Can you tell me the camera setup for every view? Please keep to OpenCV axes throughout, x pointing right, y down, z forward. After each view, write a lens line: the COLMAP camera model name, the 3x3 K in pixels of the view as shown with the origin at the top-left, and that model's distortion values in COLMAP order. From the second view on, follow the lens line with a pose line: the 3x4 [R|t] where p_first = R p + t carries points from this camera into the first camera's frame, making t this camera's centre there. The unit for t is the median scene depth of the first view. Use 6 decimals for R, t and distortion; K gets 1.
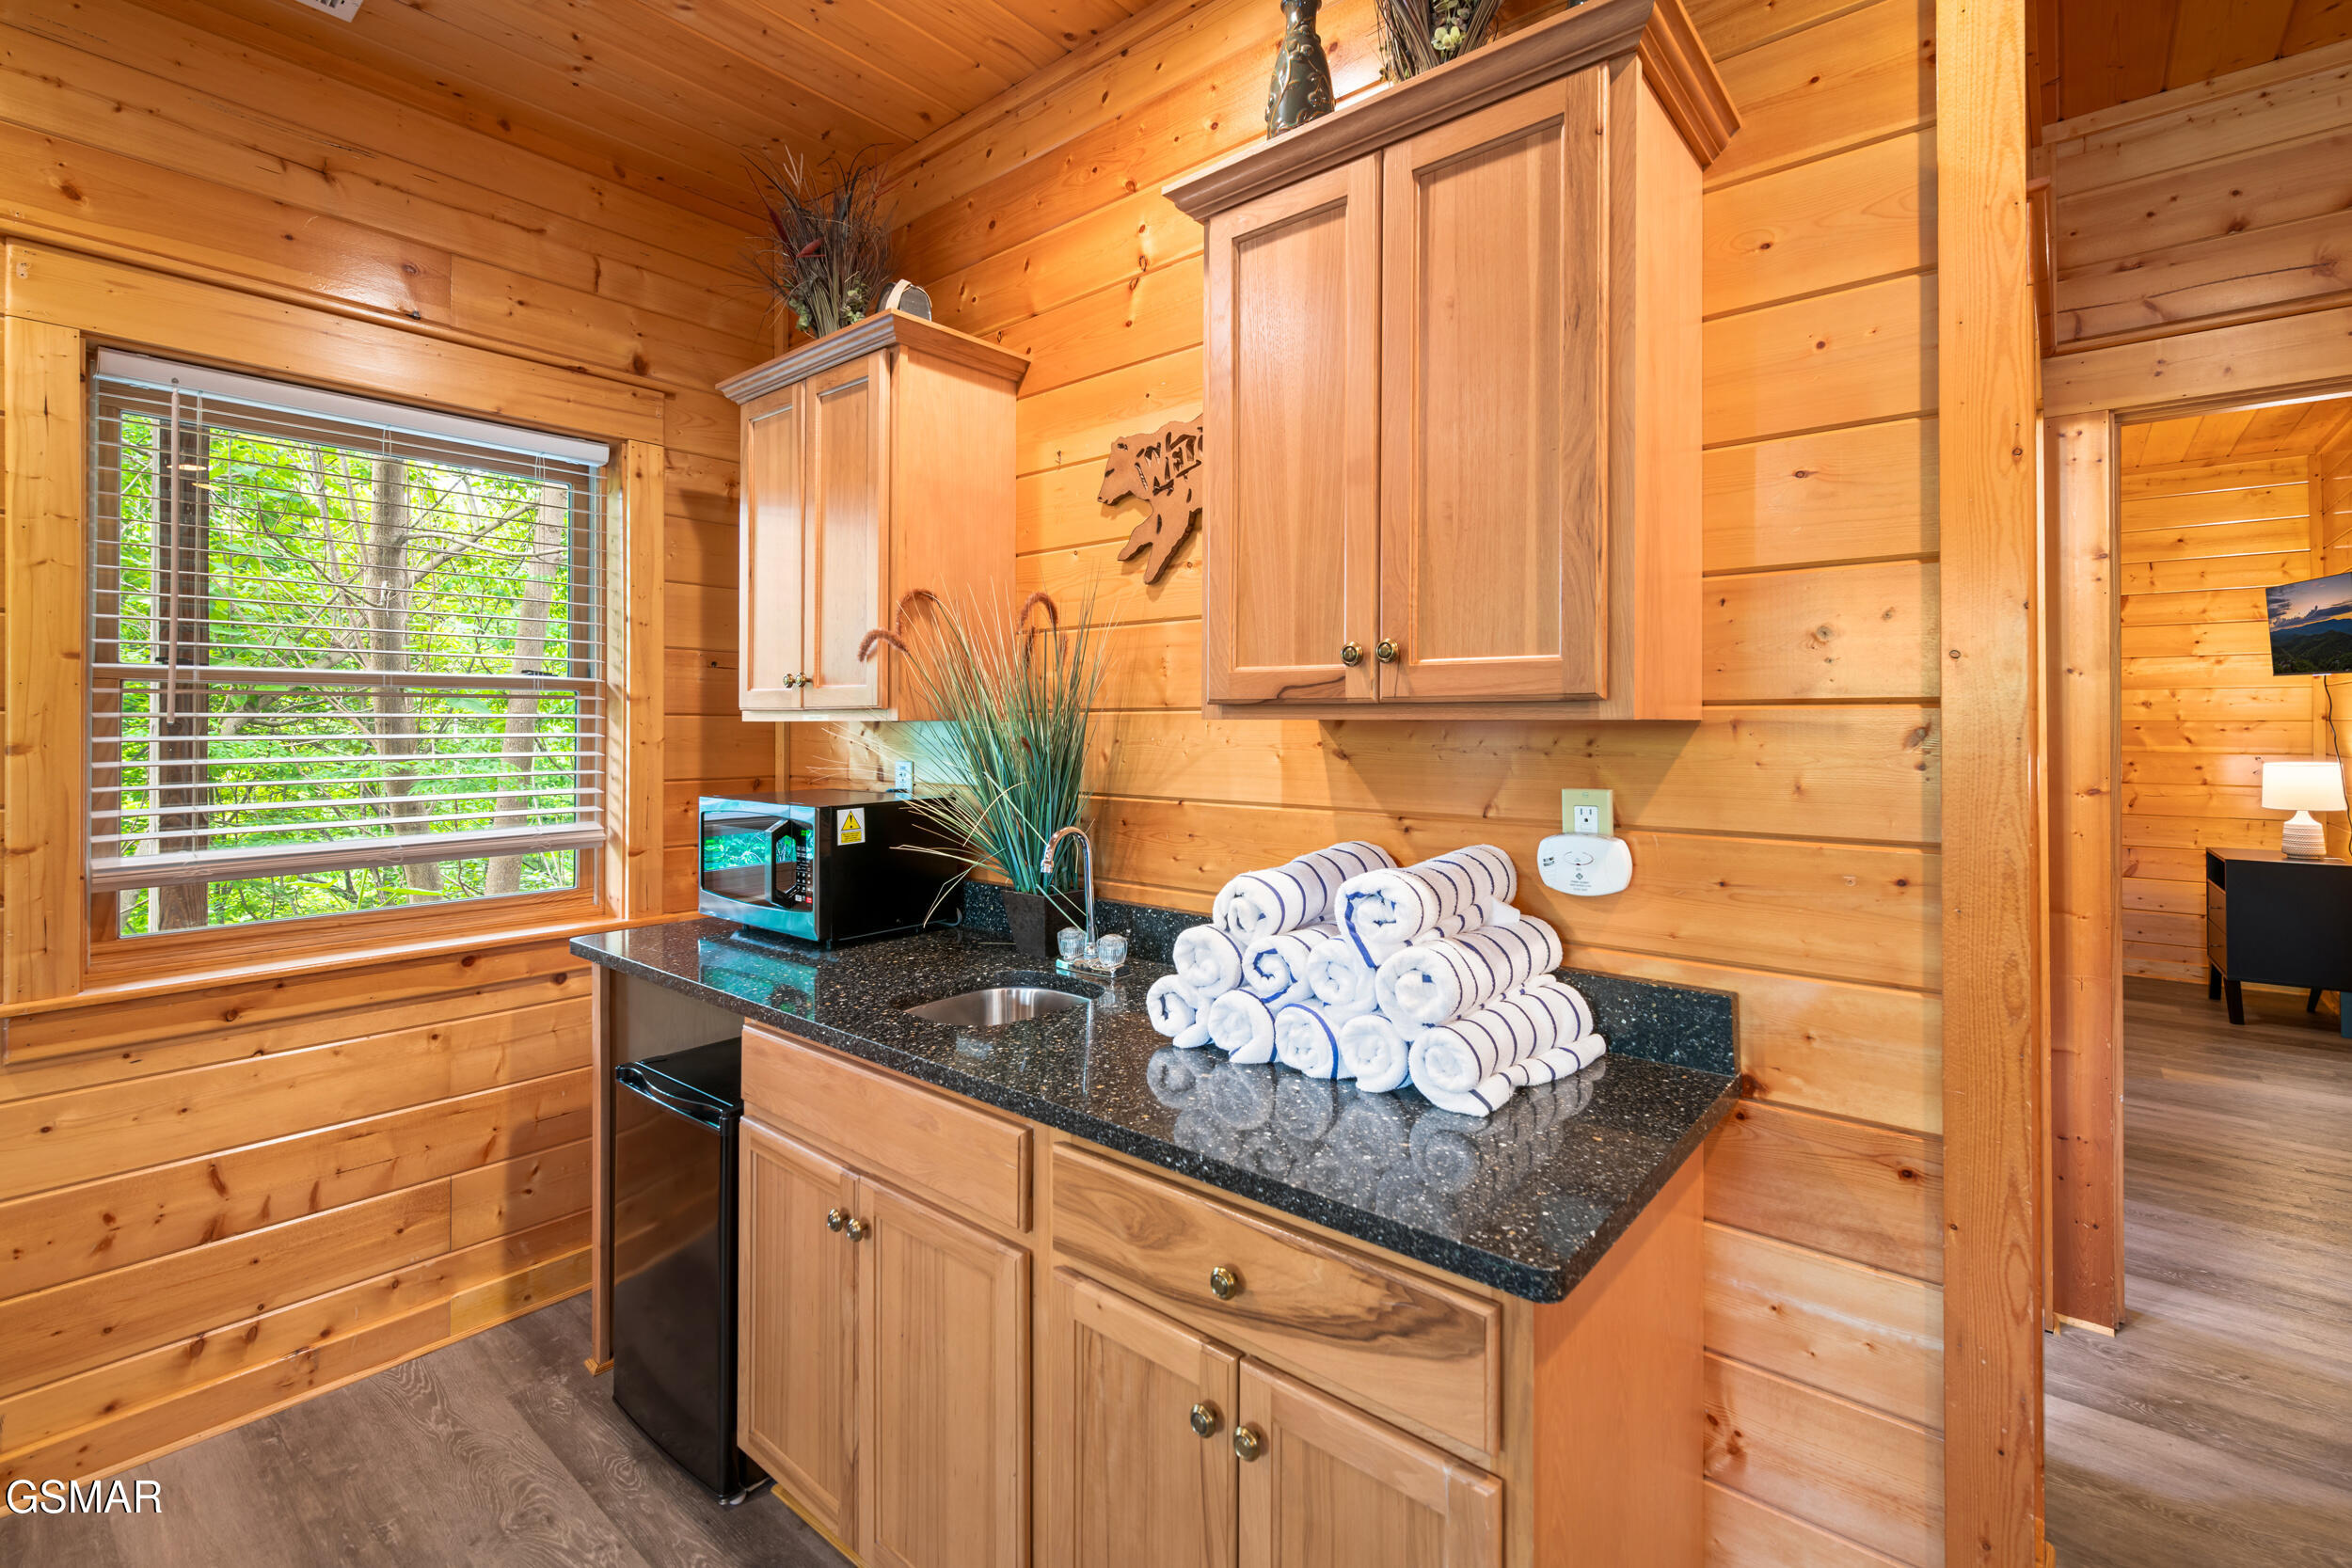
lens RADIAL K [[1040.4, 0, 1189.0], [0, 1040.4, 720.4], [0, 0, 1]] dist [0.000612, 0.000042]
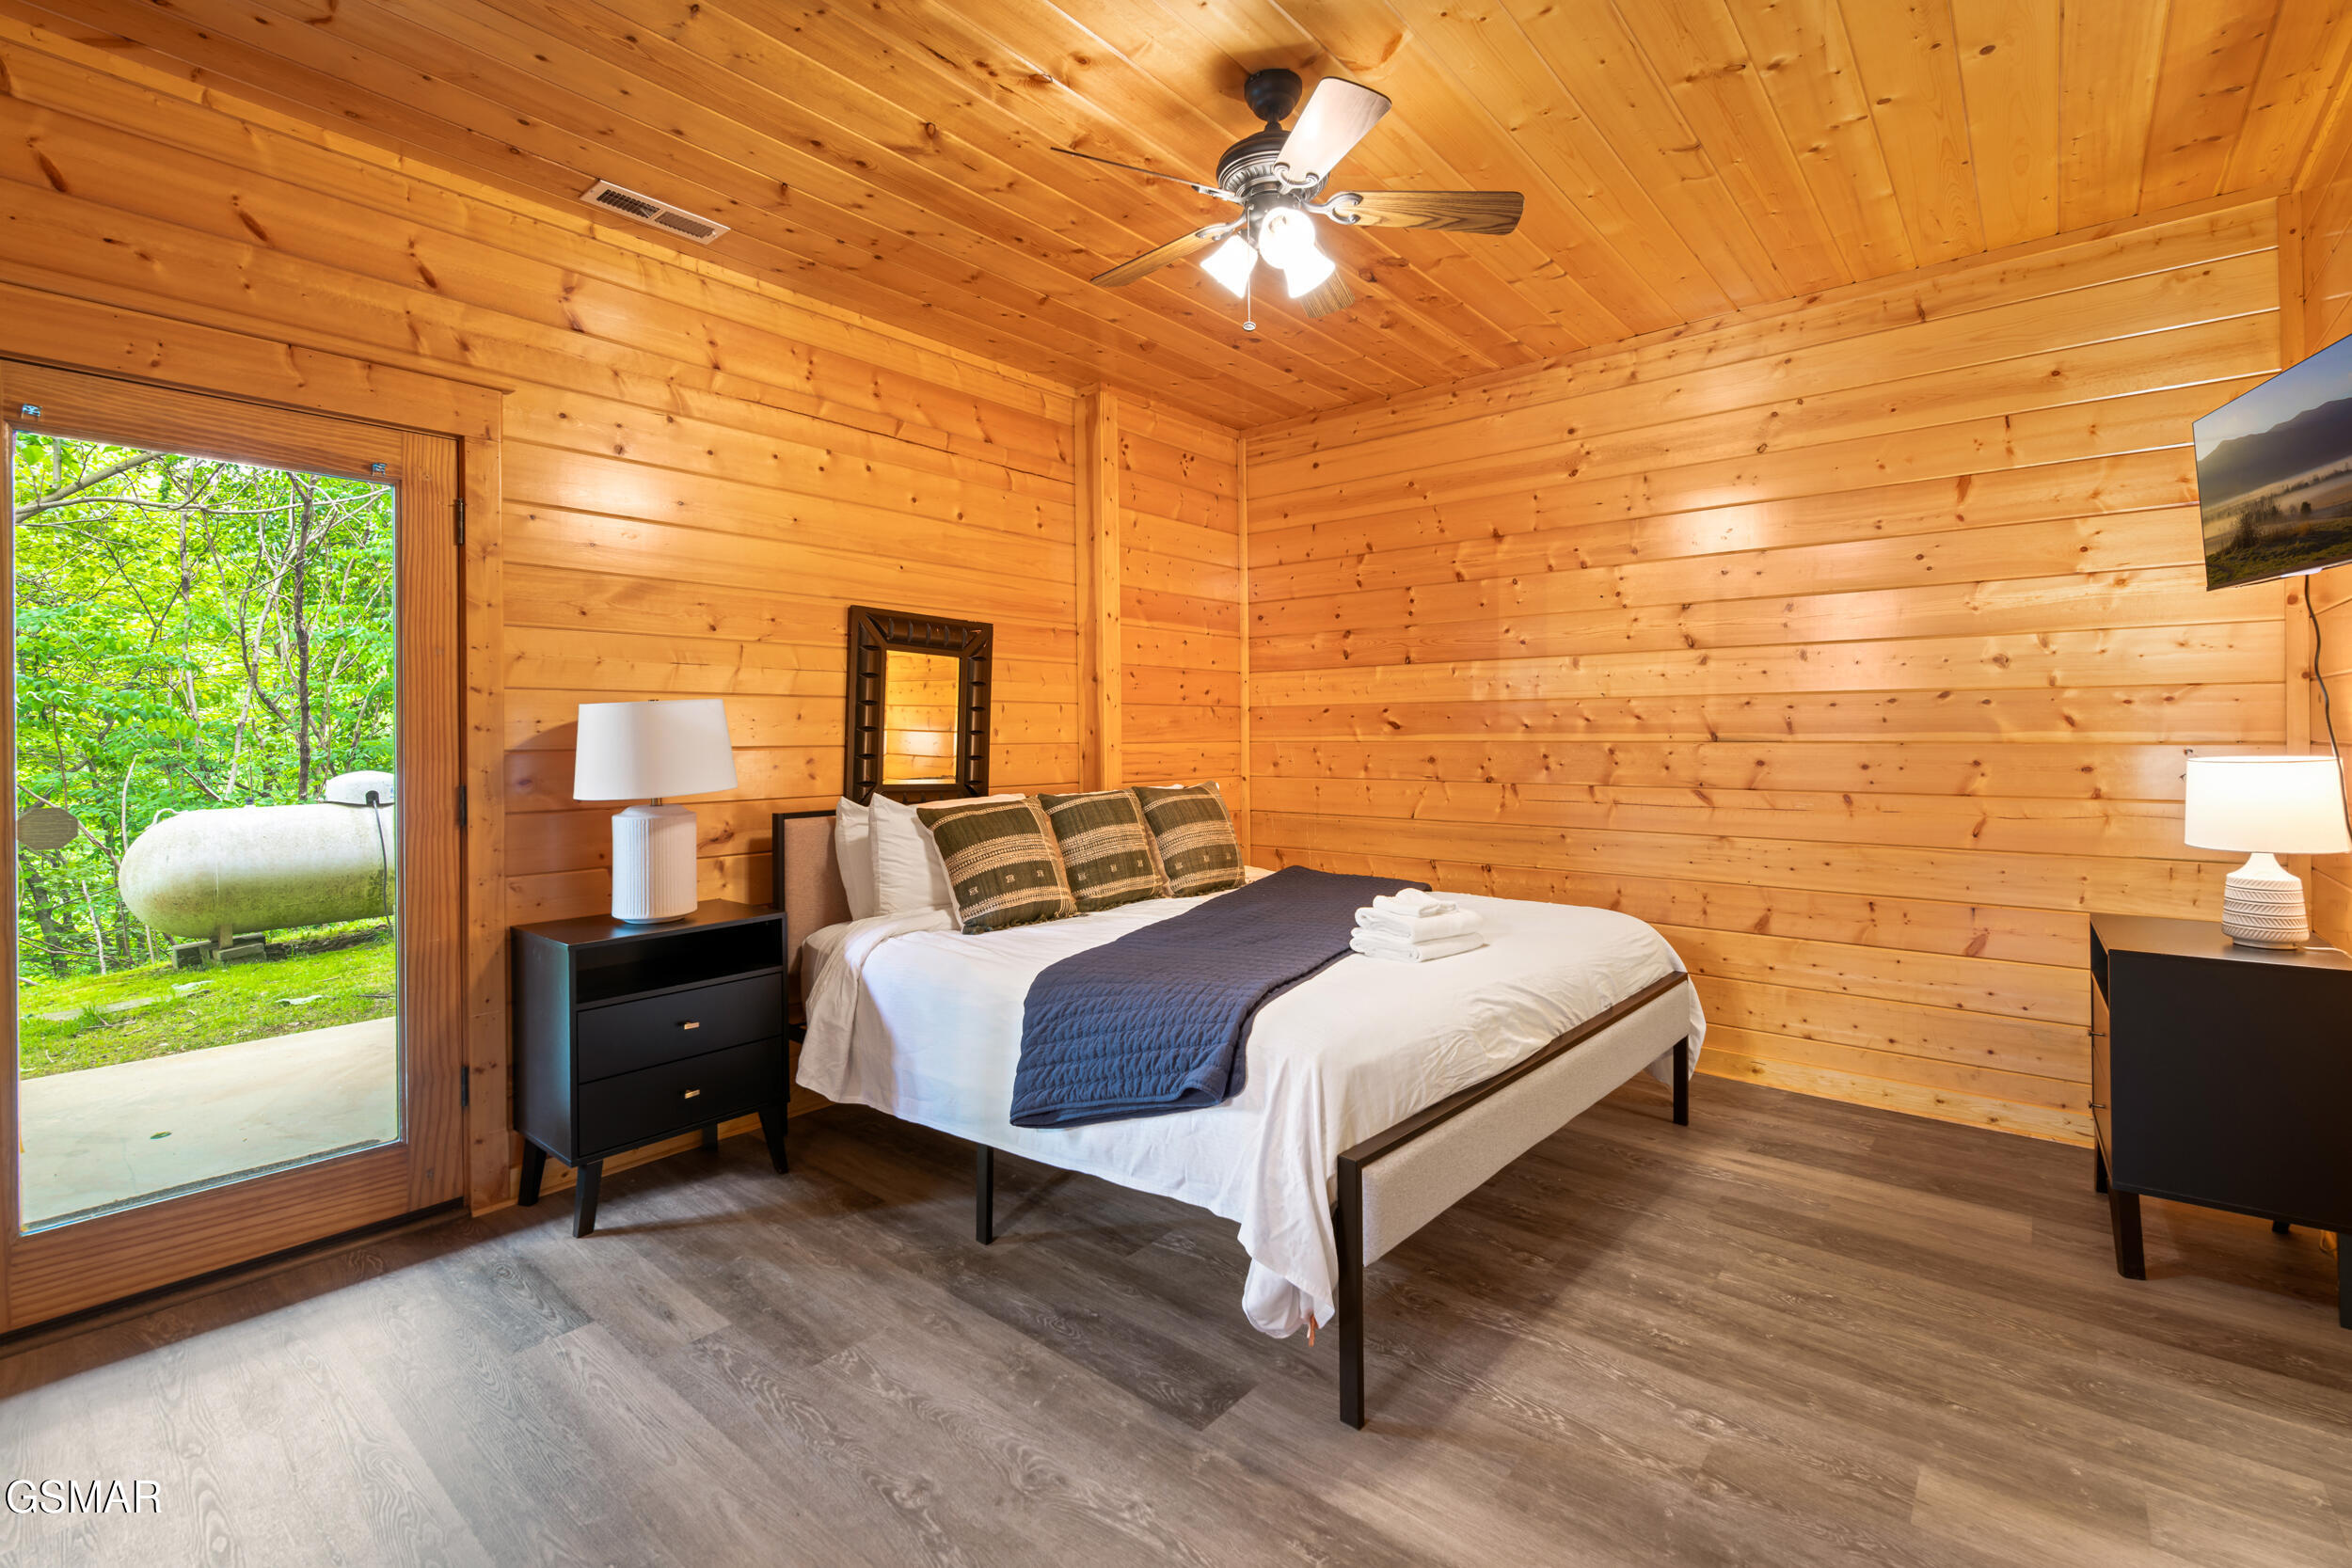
lens RADIAL K [[1040.4, 0, 1173.0], [0, 1040.4, 738.2], [0, 0, 1]] dist [0.000612, 0.000042]
pose [[0.999952, -0.009573, -0.002031, 0.474345], [0.009590, 0.999918, 0.008537, 0.019141], [0.001949, -0.008556, 0.999961, 0.432343]]
